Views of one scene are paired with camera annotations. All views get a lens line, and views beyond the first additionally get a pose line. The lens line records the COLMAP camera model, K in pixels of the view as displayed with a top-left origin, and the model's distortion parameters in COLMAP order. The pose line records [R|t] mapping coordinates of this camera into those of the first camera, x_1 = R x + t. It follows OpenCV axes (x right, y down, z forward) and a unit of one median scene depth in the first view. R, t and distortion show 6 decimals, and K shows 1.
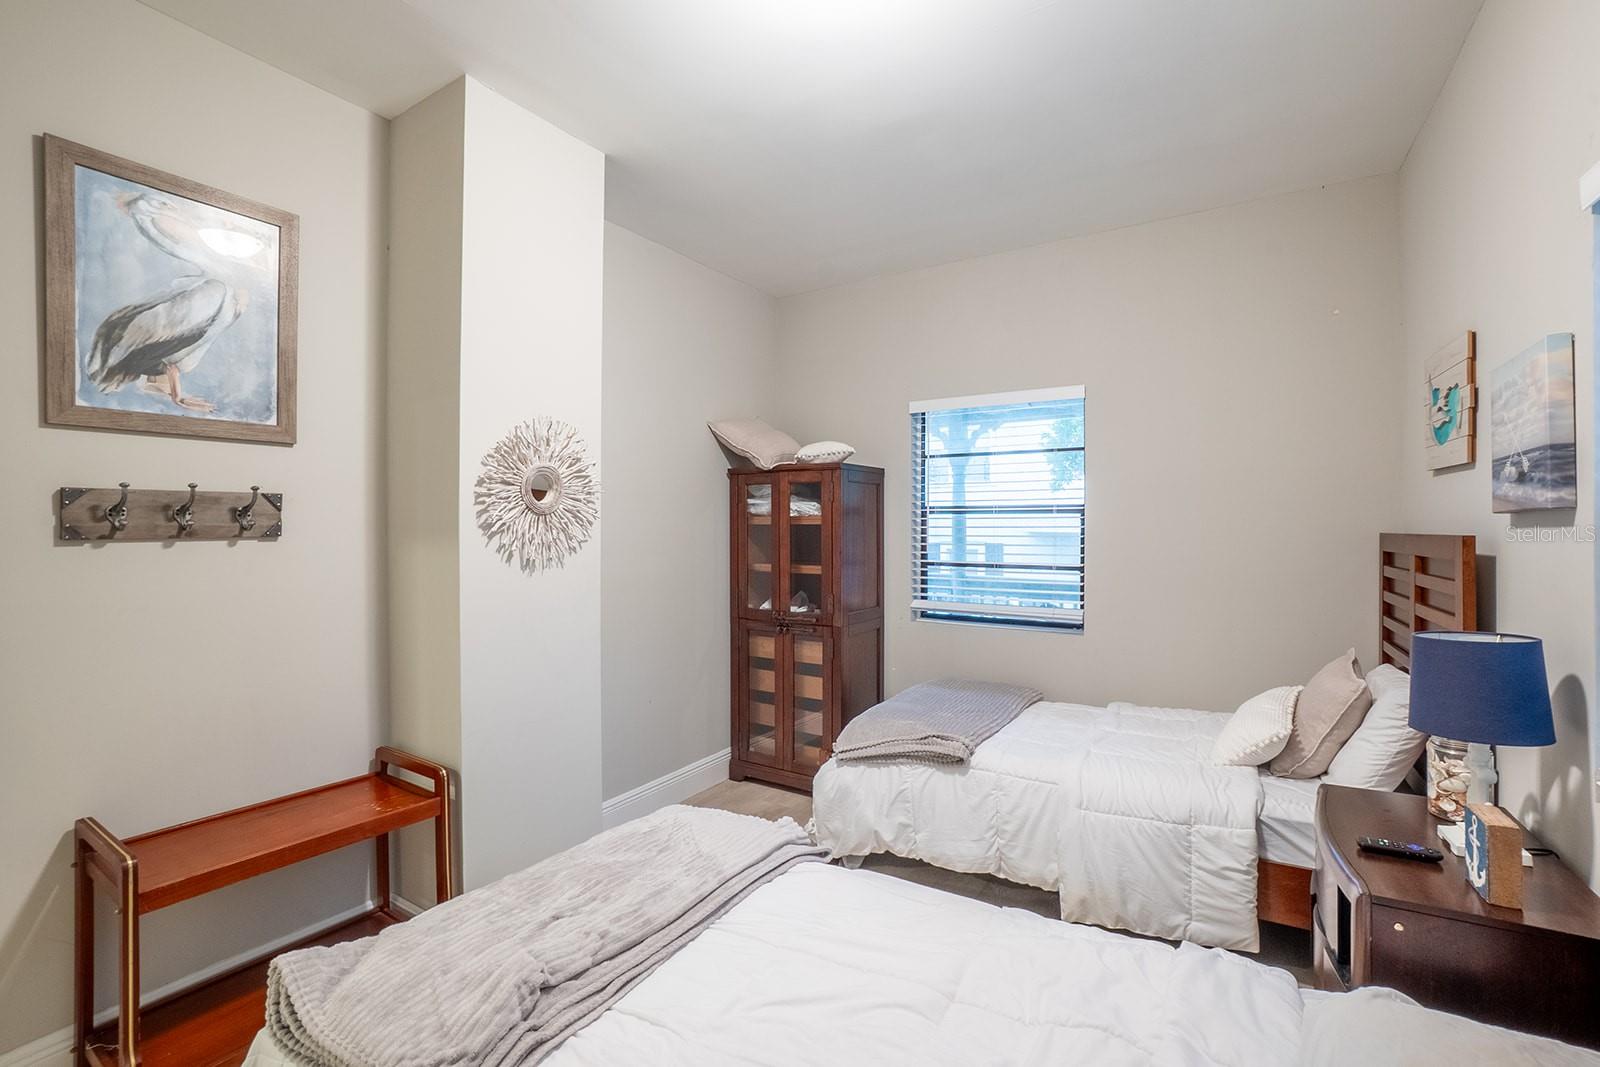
lens RADIAL K [[712.4, 0, 795.9], [0, 712.4, 530.2], [0, 0, 1]] dist [-0.064284, 0.023412]
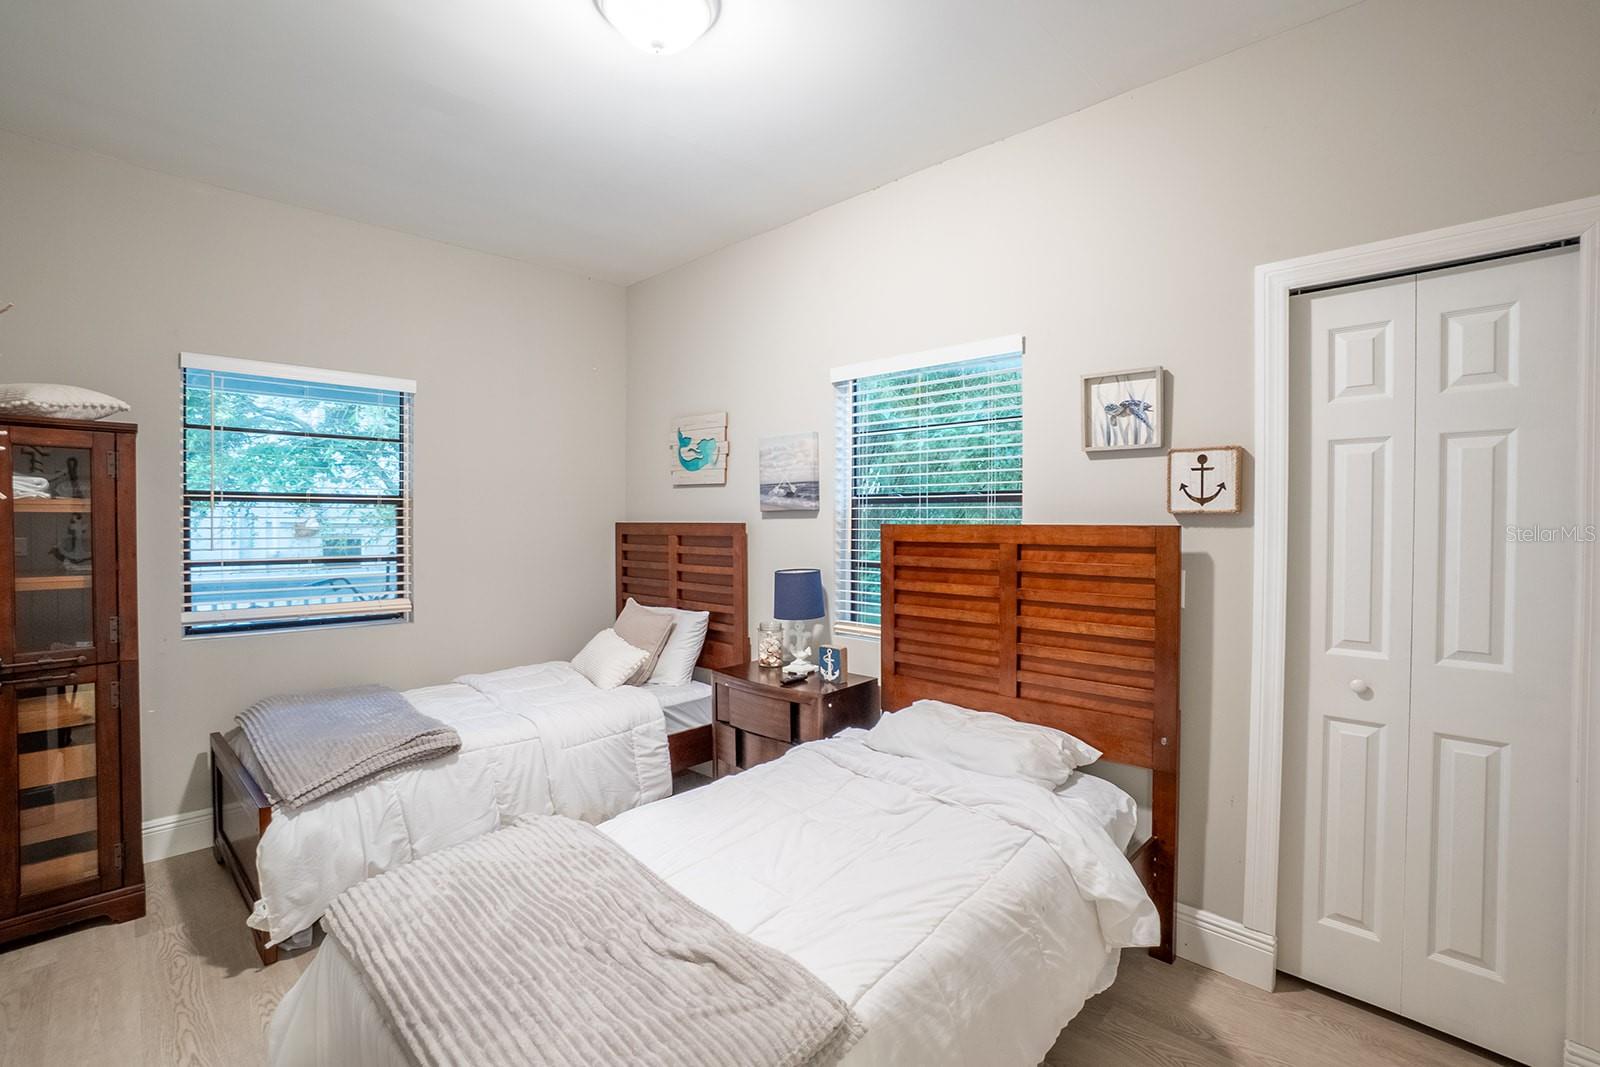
lens RADIAL K [[712.4, 0, 795.9], [0, 712.4, 530.2], [0, 0, 1]] dist [-0.064284, 0.023412]
pose [[0.207863, -0.013302, 0.978067, -0.614864], [0.001976, 0.999911, 0.013179, 0.001432], [-0.978156, -0.000807, 0.207871, 0.302659]]
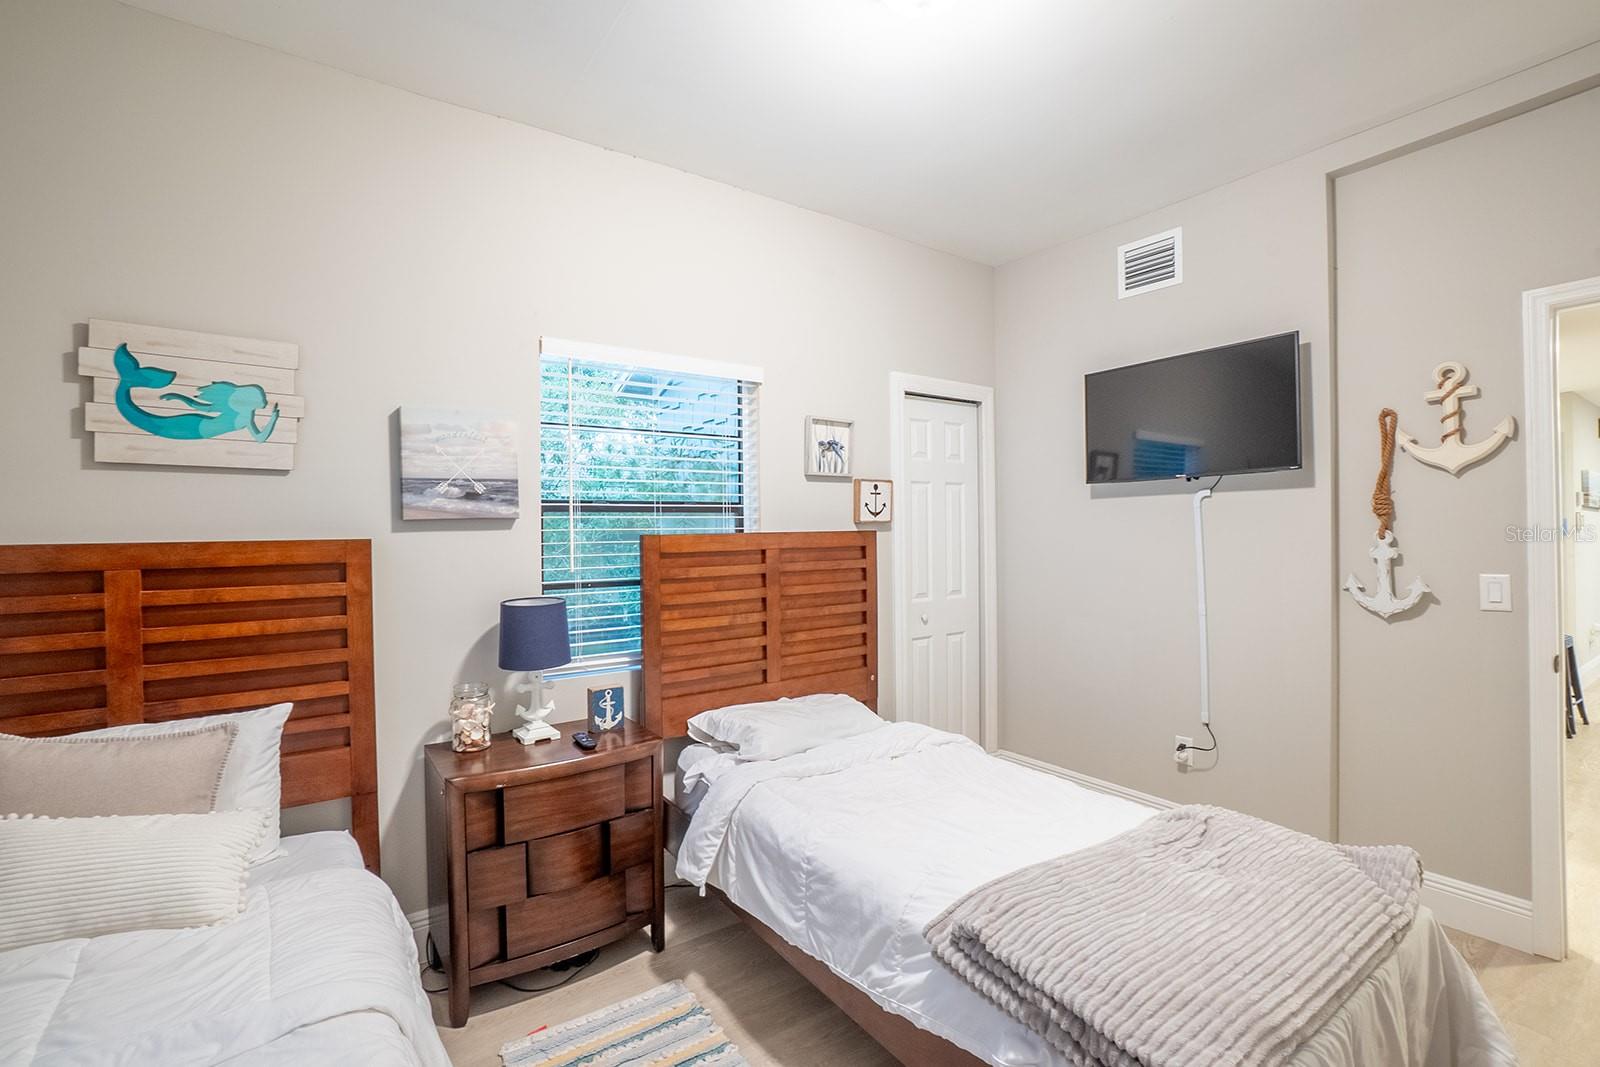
lens RADIAL K [[712.4, 0, 795.9], [0, 712.4, 530.2], [0, 0, 1]] dist [-0.064284, 0.023412]
pose [[-0.923355, 0.018530, 0.383500, -0.083608], [0.019624, 0.999807, -0.001061, 0.005610], [-0.383446, 0.006546, -0.923540, 1.216926]]
